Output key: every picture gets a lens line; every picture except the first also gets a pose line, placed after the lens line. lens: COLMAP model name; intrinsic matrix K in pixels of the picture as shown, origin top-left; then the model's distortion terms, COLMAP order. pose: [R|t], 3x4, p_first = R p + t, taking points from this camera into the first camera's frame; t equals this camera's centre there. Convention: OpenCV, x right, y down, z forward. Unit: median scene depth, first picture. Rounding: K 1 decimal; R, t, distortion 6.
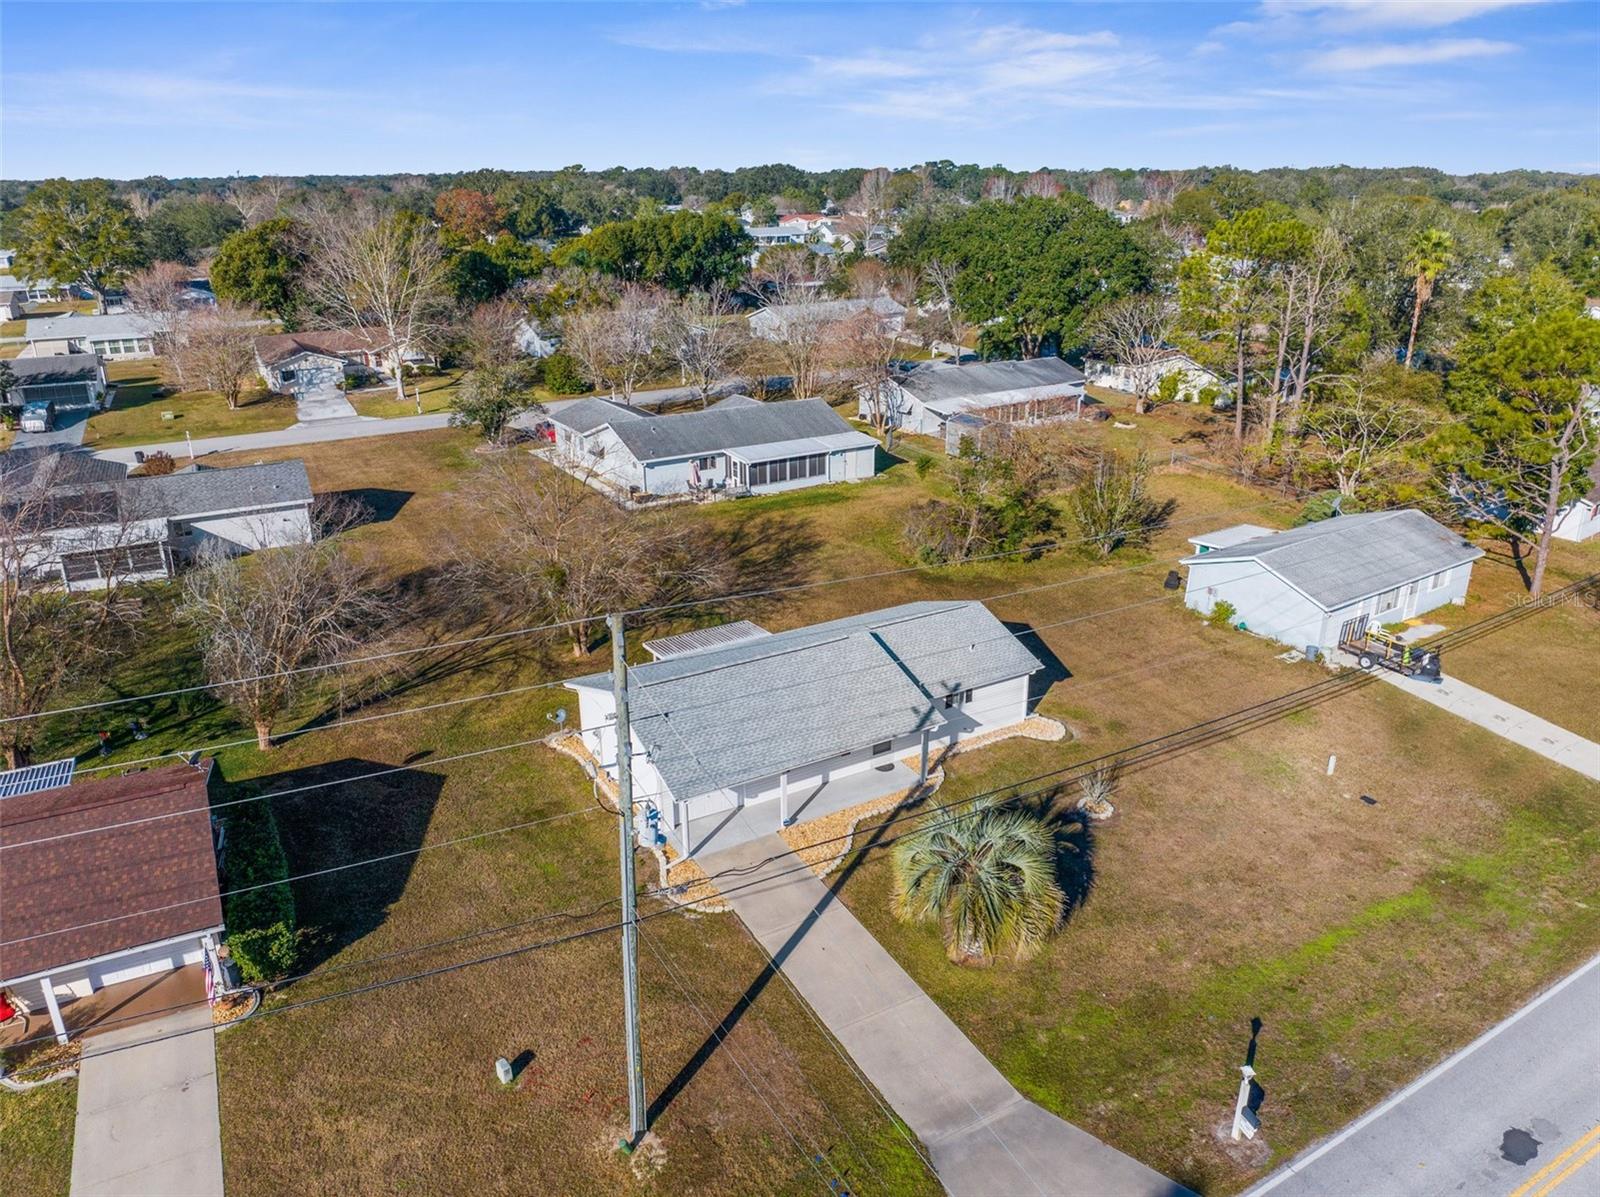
lens RADIAL K [[1134.8, 0, 819.6], [0, 1134.8, 589.3], [0, 0, 1]] dist [-0.014006, -0.000158]
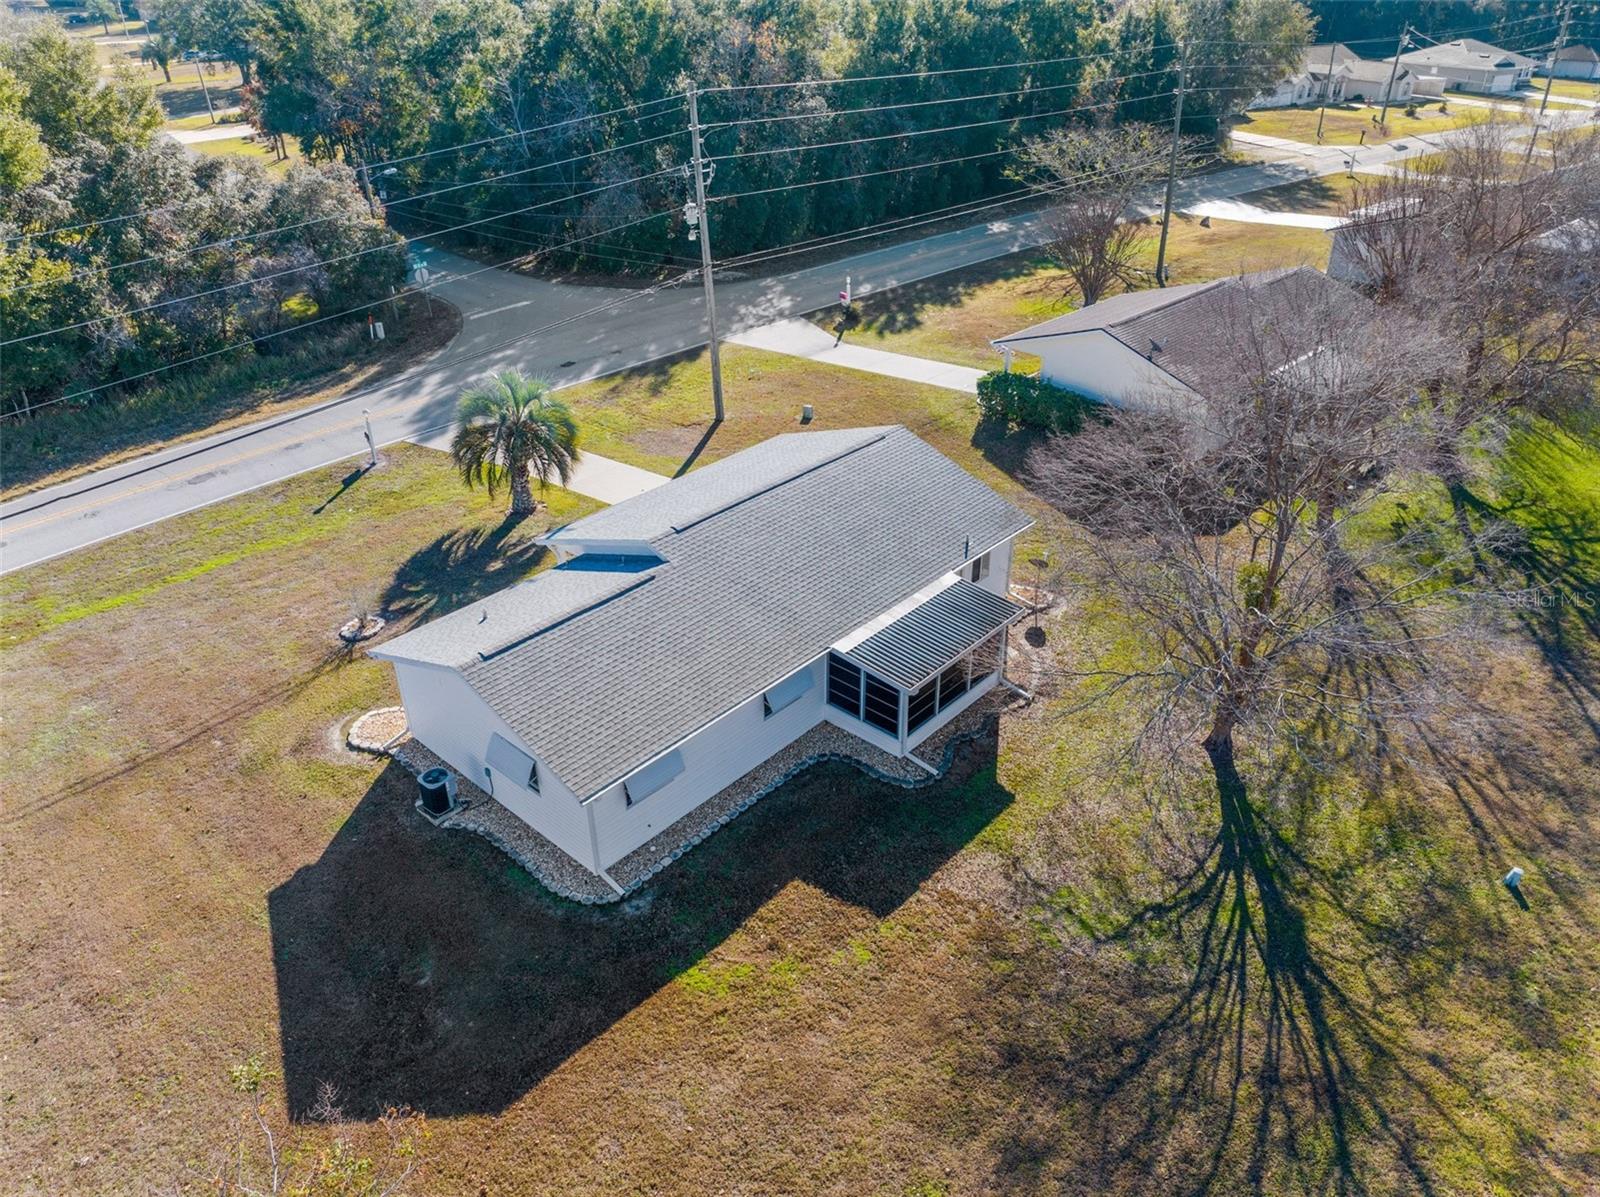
lens RADIAL K [[1135.5, 0, 800.0], [0, 1135.5, 598.5], [0, 0, 1]] dist [-0.044912, 0.004299]
pose [[-0.960018, 0.147194, -0.238118, 0.080726], [-0.089558, 0.644412, 0.759416, -0.307693], [0.265227, 0.750378, -0.605465, 0.995691]]
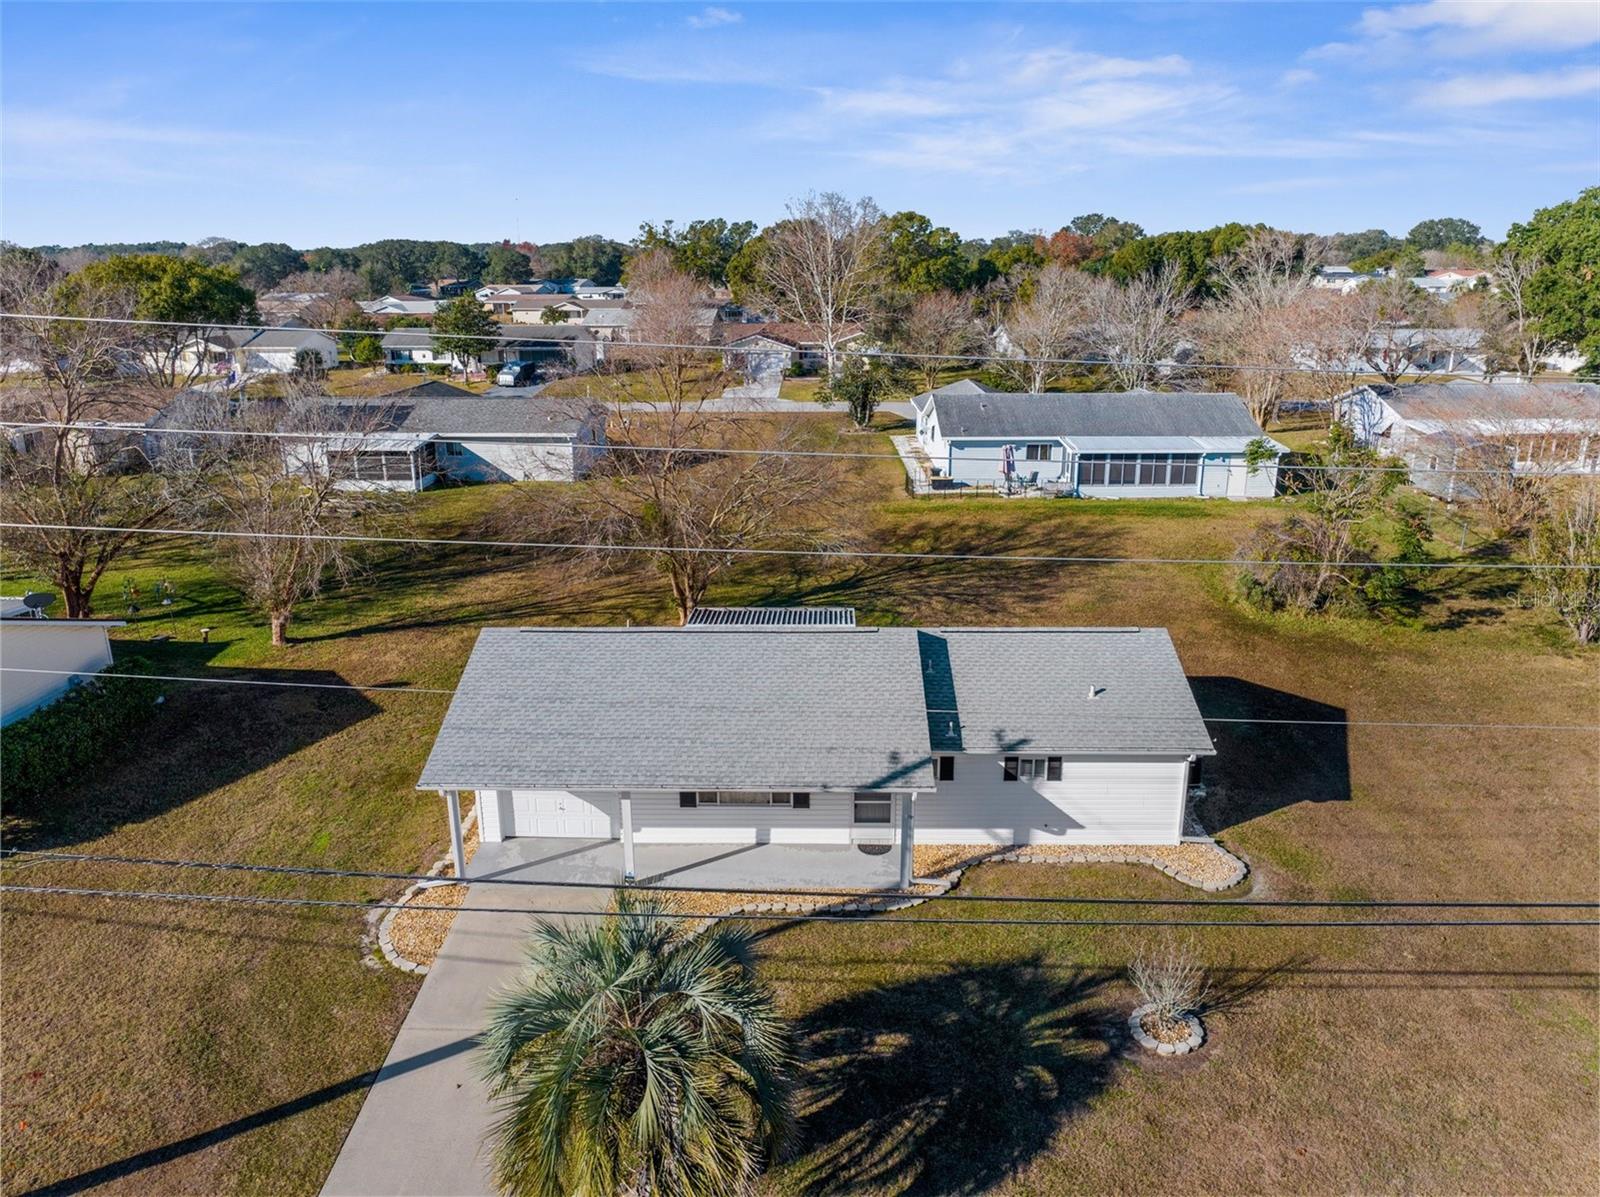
lens RADIAL K [[1135.5, 0, 800.0], [0, 1135.5, 598.5], [0, 0, 1]] dist [-0.044912, 0.004299]
pose [[0.840998, 0.153236, -0.518885, 0.211764], [-0.181424, 0.983398, -0.003632, 0.023729], [0.509714, 0.097192, 0.854836, 0.300163]]
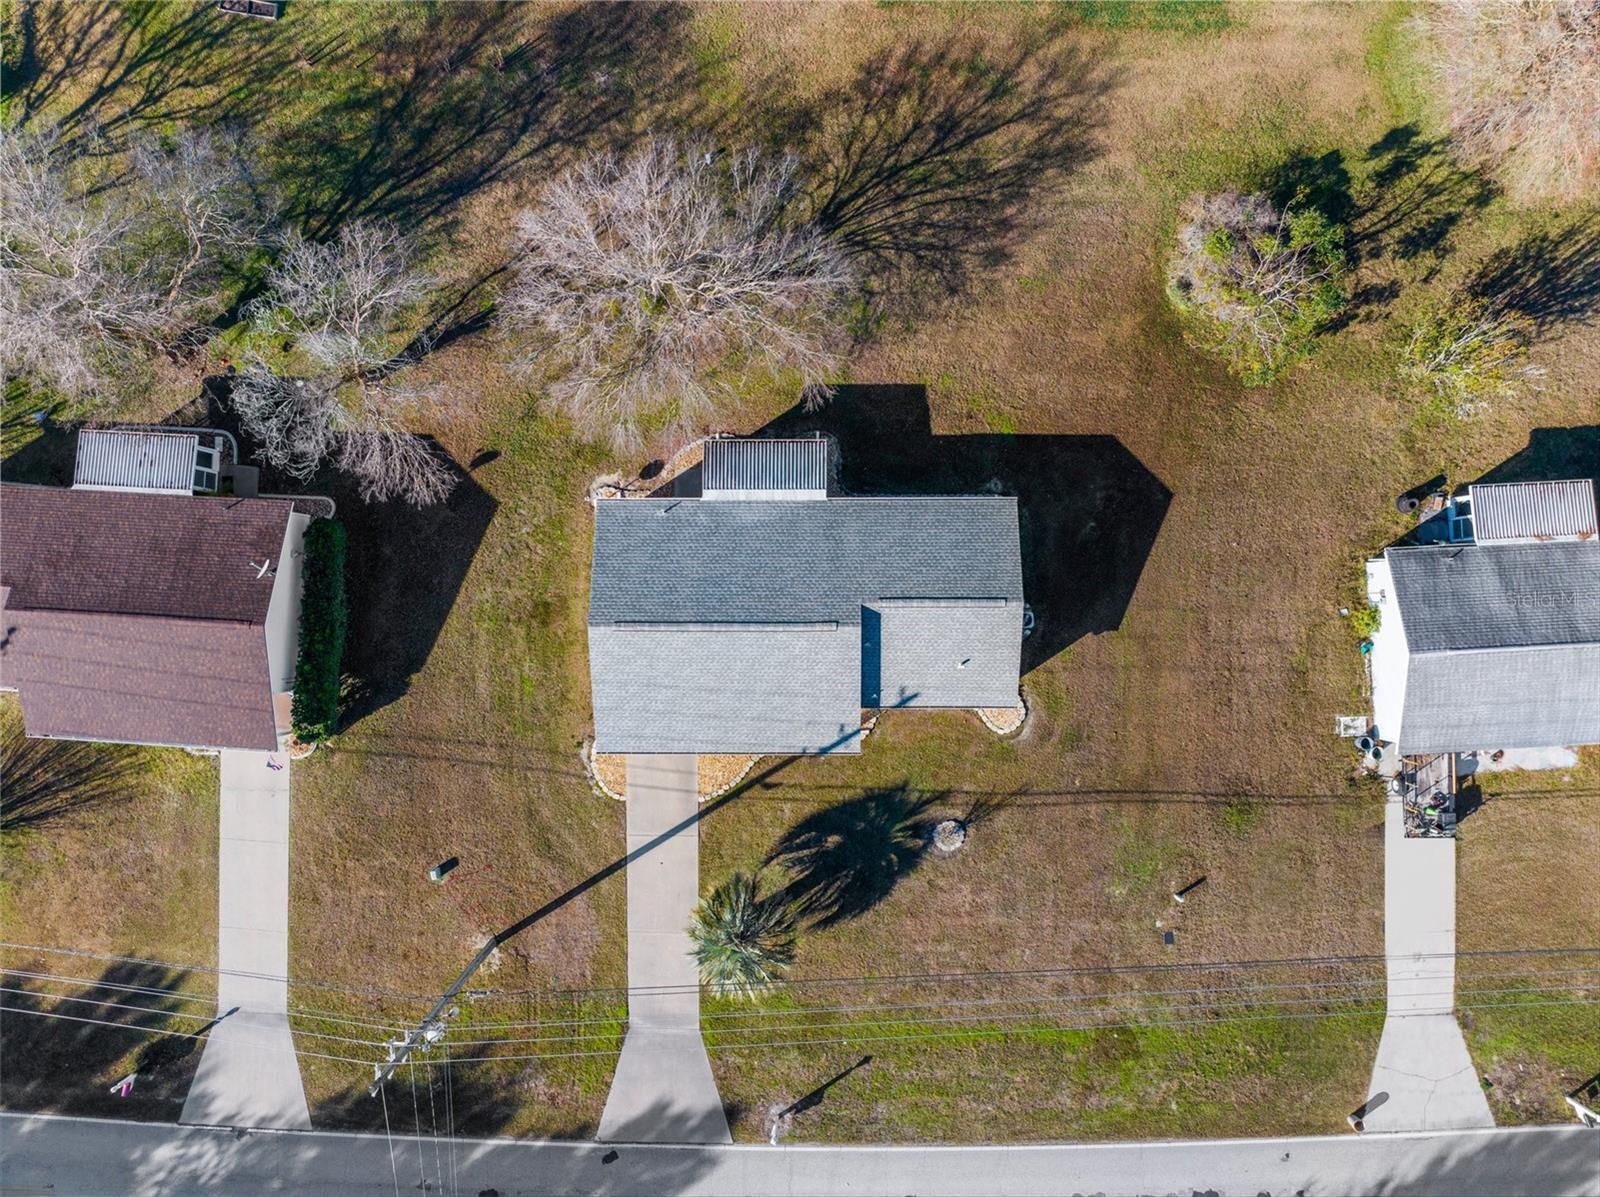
lens RADIAL K [[1134.8, 0, 819.6], [0, 1134.8, 589.3], [0, 0, 1]] dist [-0.014006, -0.000158]
pose [[0.852644, 0.522402, -0.009746, 0.002698], [-0.175317, 0.303618, 0.936526, -0.616856], [0.492202, -0.796814, 0.350464, 0.453835]]
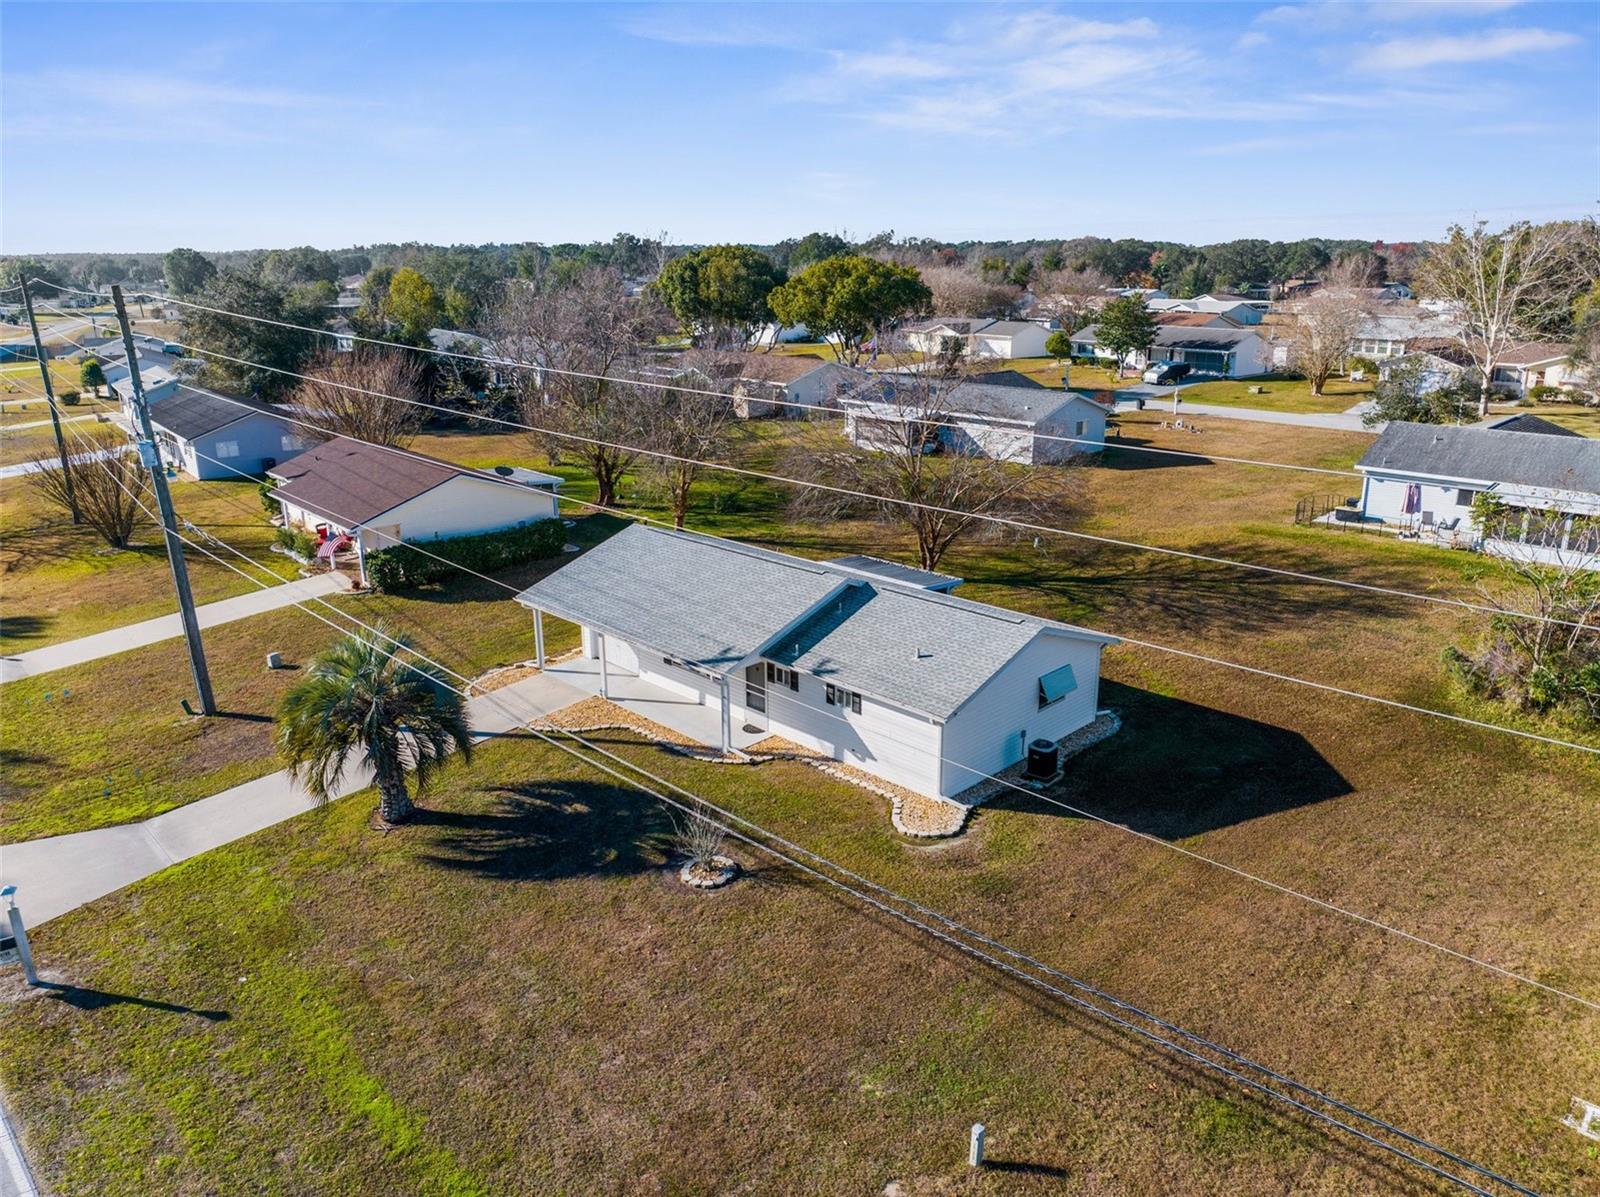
lens RADIAL K [[1119.1, 0, 800.0], [0, 1119.1, 598.5], [0, 0, 1]] dist [-0.027538, -0.001438]
pose [[0.230405, 0.282902, -0.931064, 0.512763], [-0.328804, 0.923165, 0.199134, -0.062598], [0.915861, 0.260256, 0.305721, 0.510324]]
